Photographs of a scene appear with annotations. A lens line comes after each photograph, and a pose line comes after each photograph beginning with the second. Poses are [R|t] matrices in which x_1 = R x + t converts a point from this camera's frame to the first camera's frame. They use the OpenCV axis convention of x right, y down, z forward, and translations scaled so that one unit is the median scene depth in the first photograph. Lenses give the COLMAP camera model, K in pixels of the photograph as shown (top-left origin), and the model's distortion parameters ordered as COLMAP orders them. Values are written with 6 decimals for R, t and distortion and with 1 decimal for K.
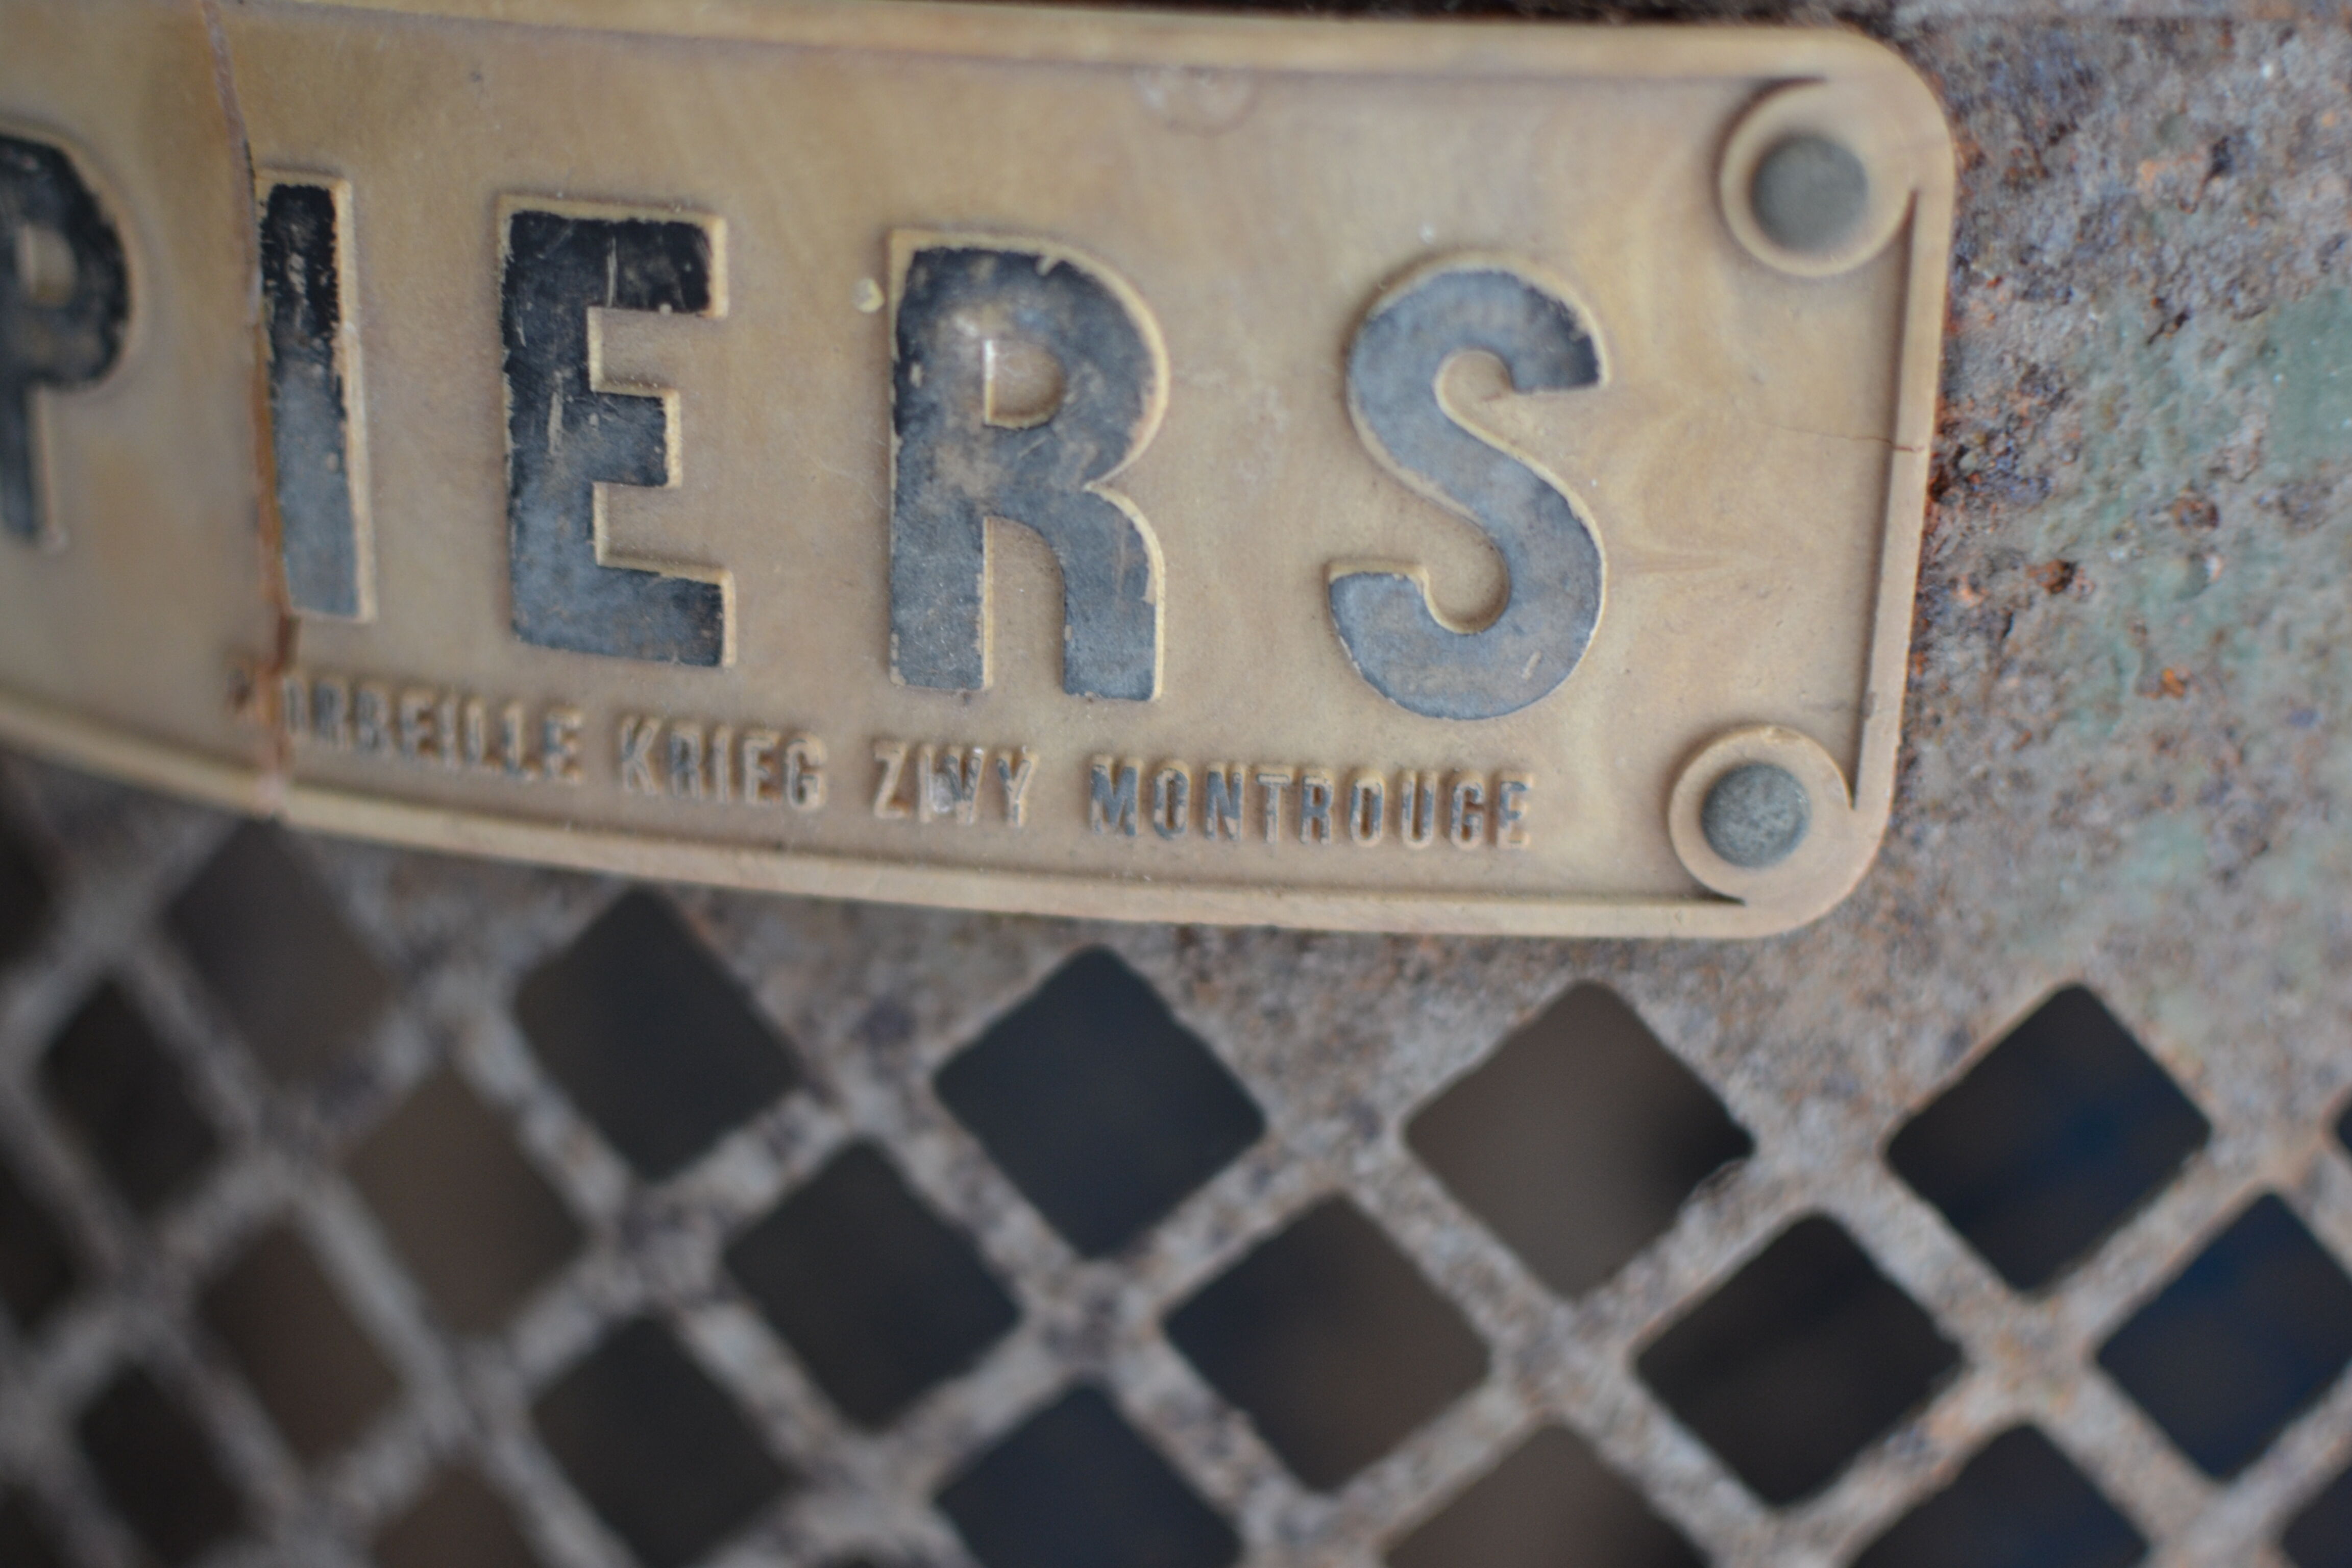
lens RADIAL K [[3795.8, 0, 1176.0], [0, 3795.8, 784.0], [0, 0, 1]] dist [-0.009732, 0.041250]
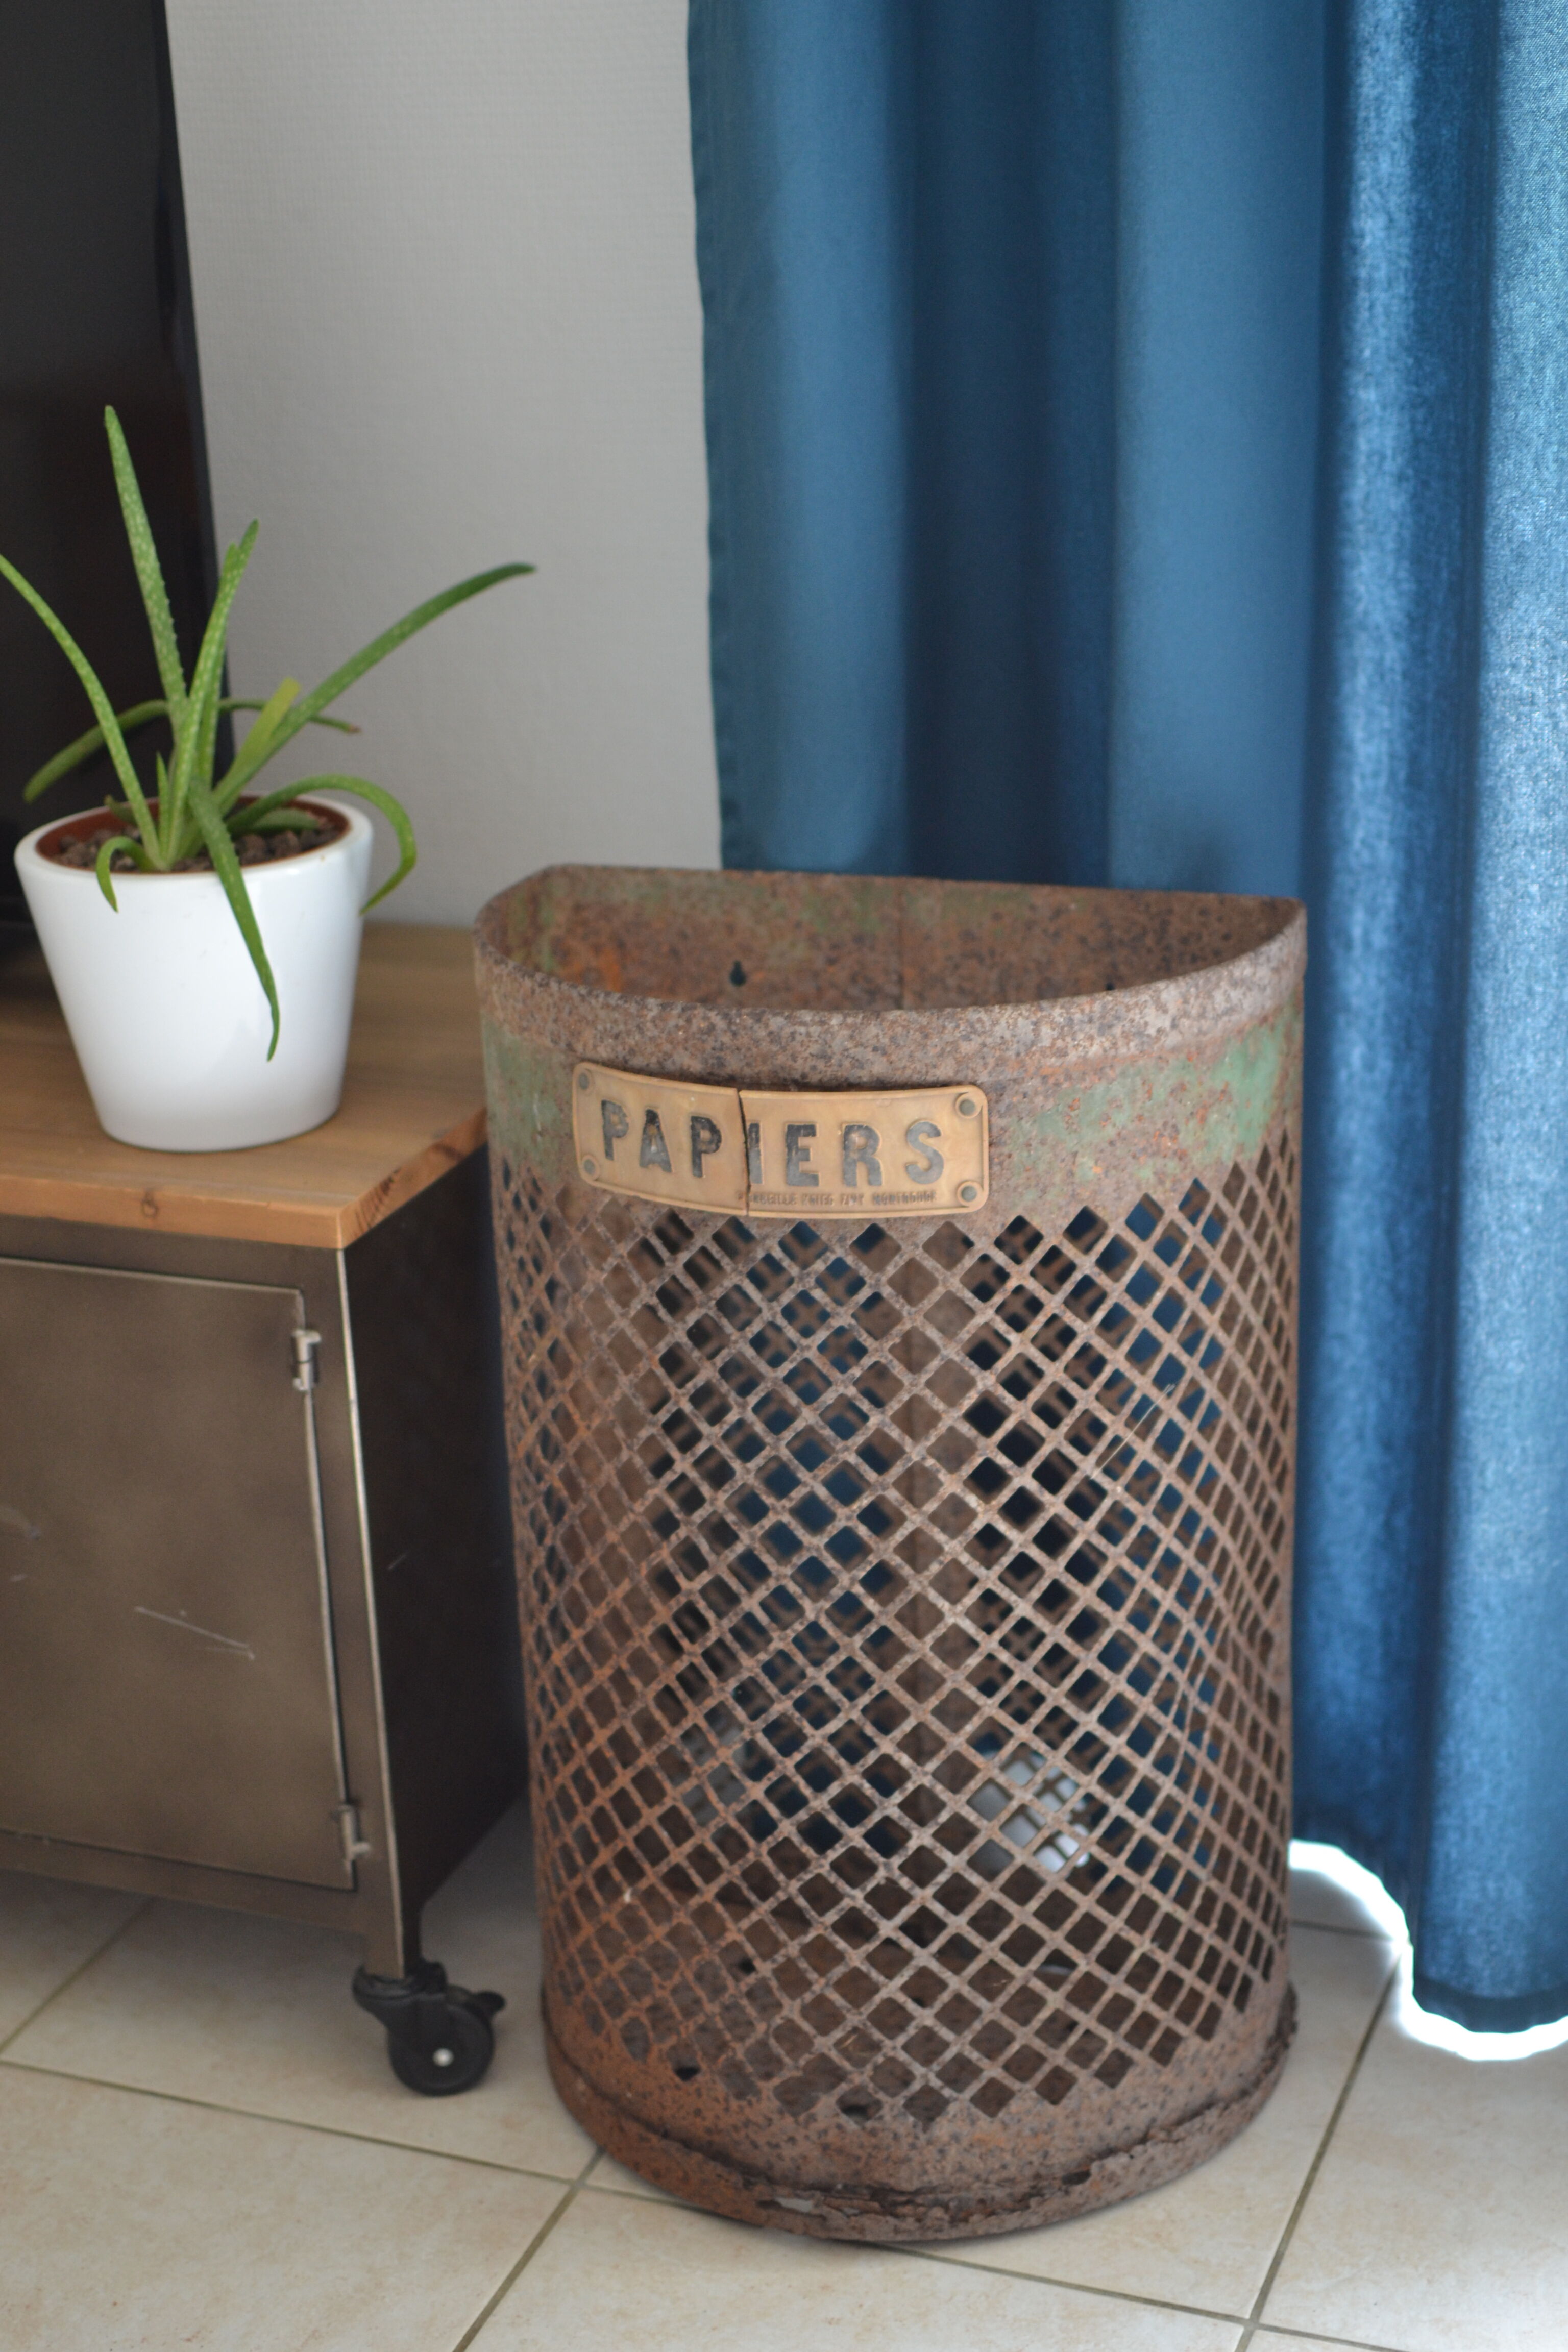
lens RADIAL K [[3639.5, 0, 784.0], [0, 3639.5, 1176.0], [0, 0, 1]] dist [-0.000249, -0.009114]
pose [[0.993169, -0.090973, 0.073073, -0.669674], [0.093698, 0.994993, -0.034767, 0.175737], [-0.069544, 0.041377, 0.996720, -5.633739]]
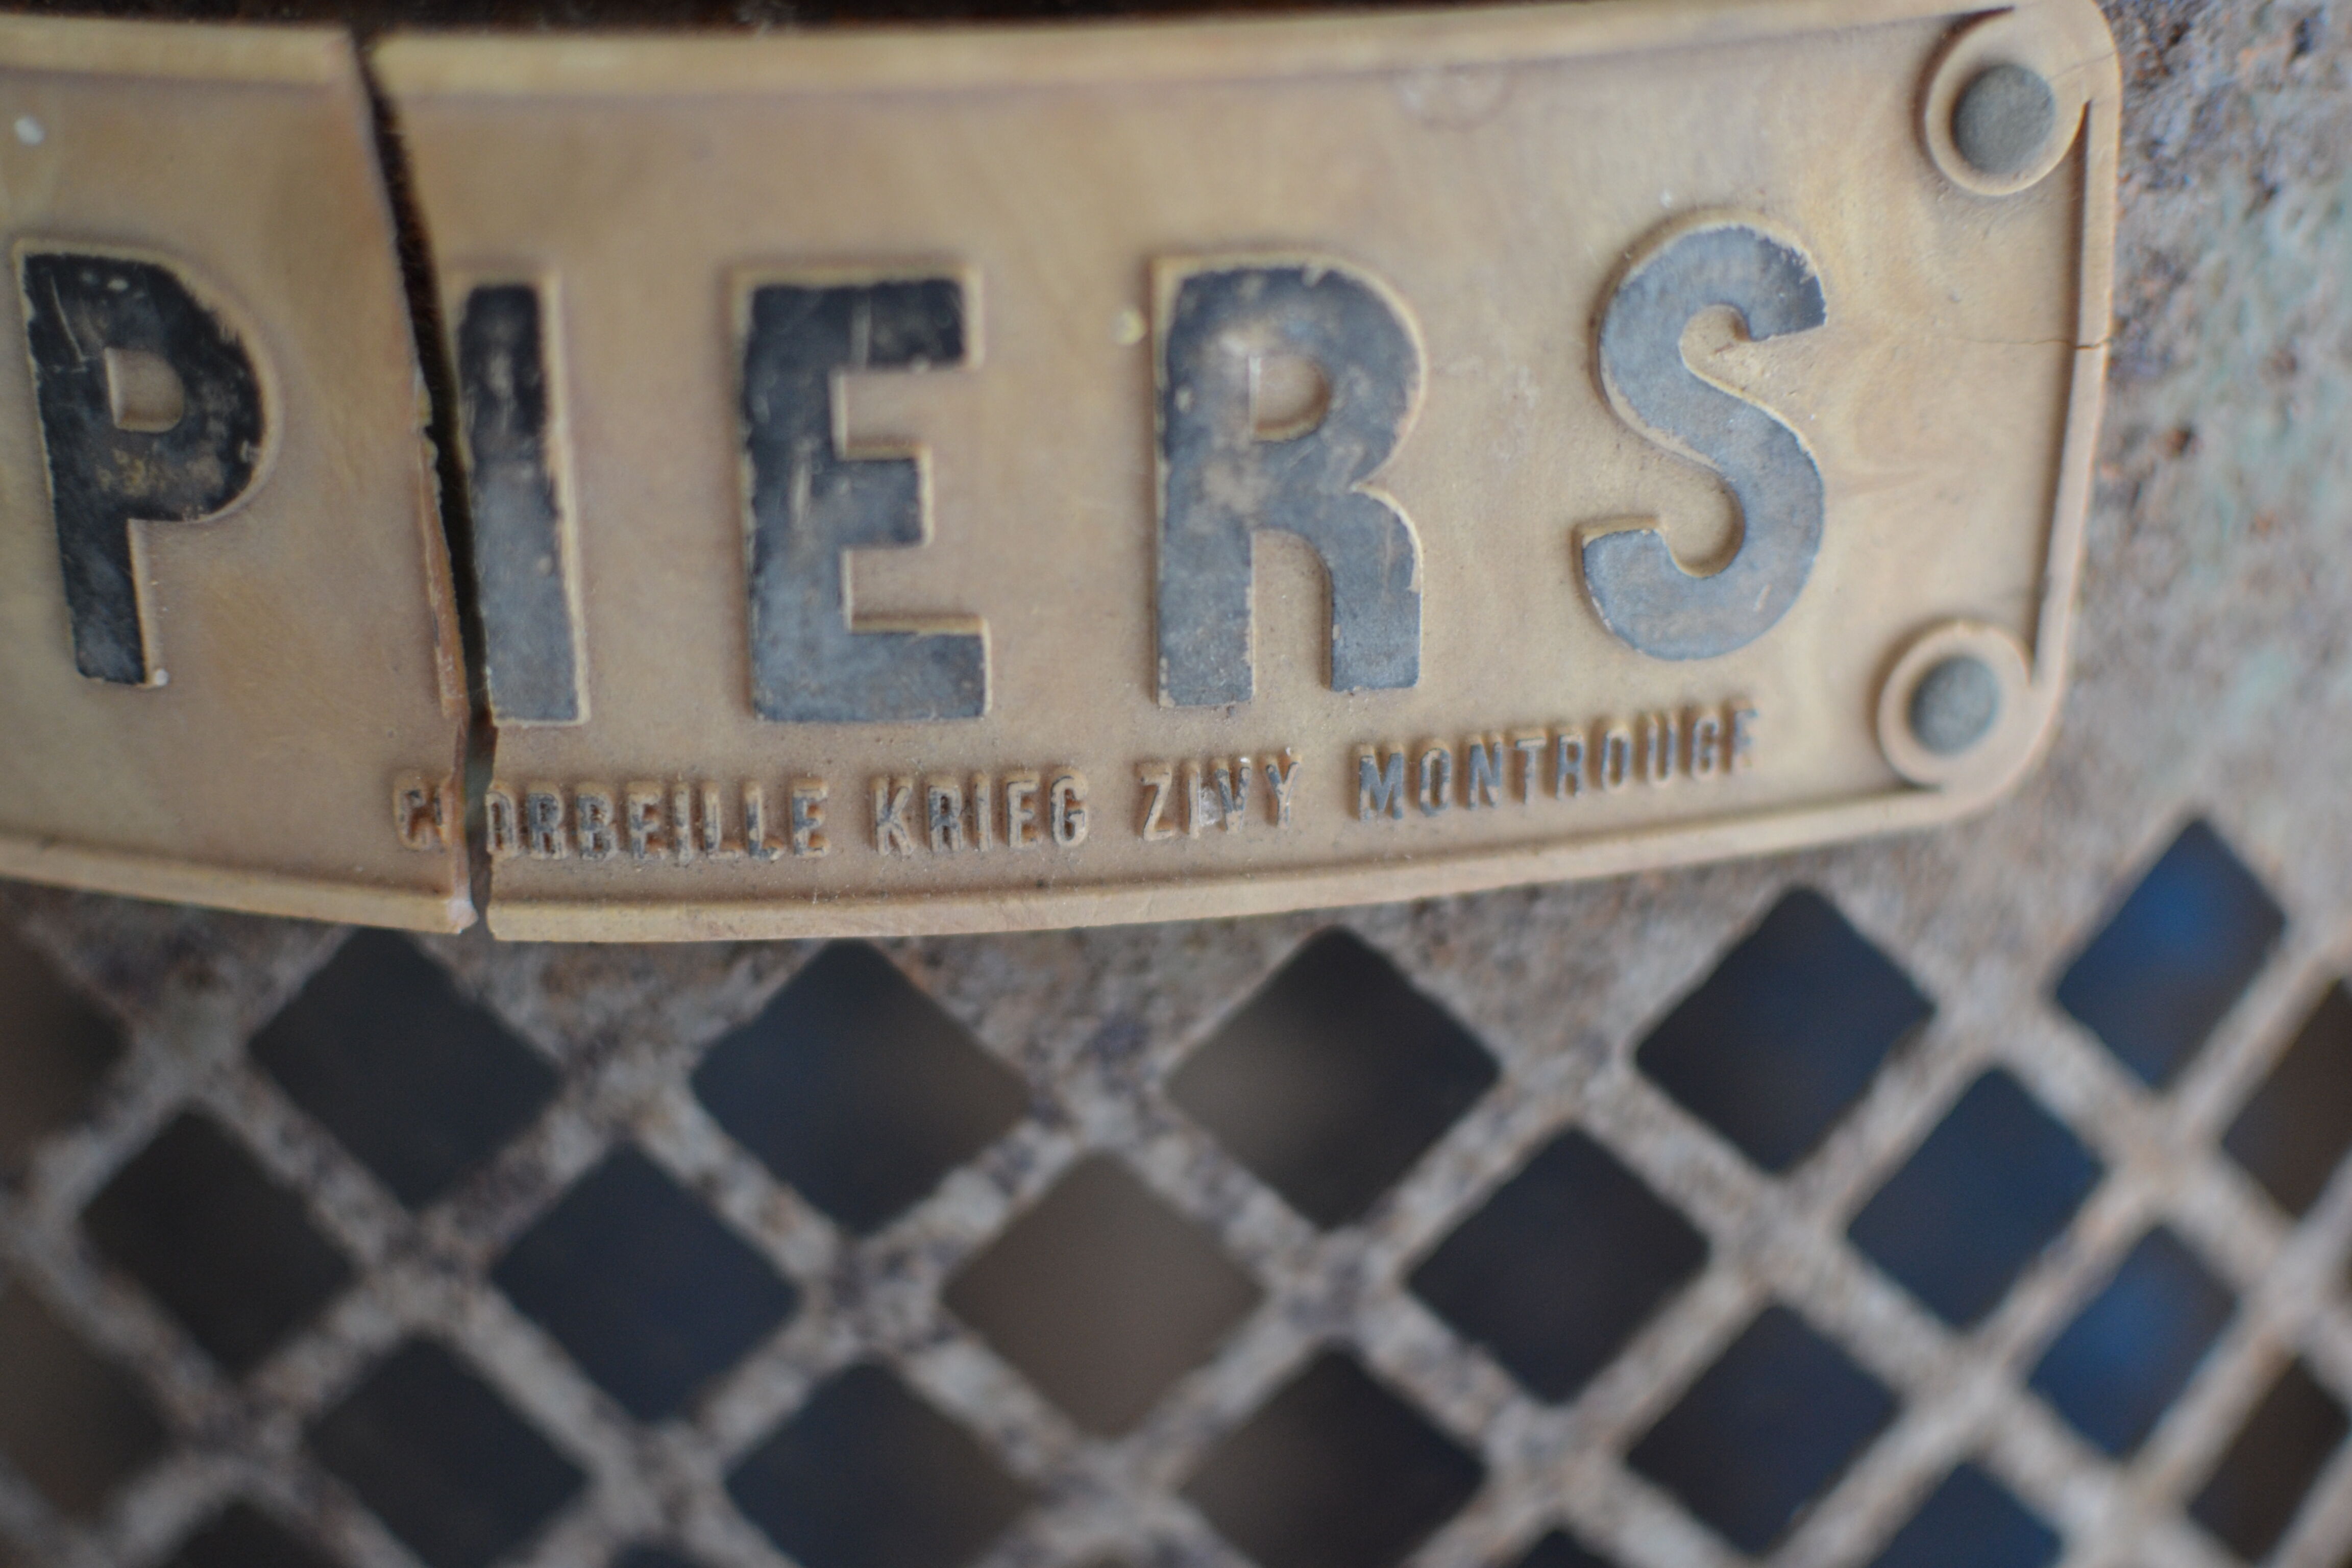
lens RADIAL K [[3795.8, 0, 1176.0], [0, 3795.8, 784.0], [0, 0, 1]] dist [-0.009732, 0.041250]
pose [[0.952310, -0.158160, 0.260942, -0.333649], [0.142324, 0.986692, 0.078633, -0.084263], [-0.269906, -0.037744, 0.962147, 0.042227]]
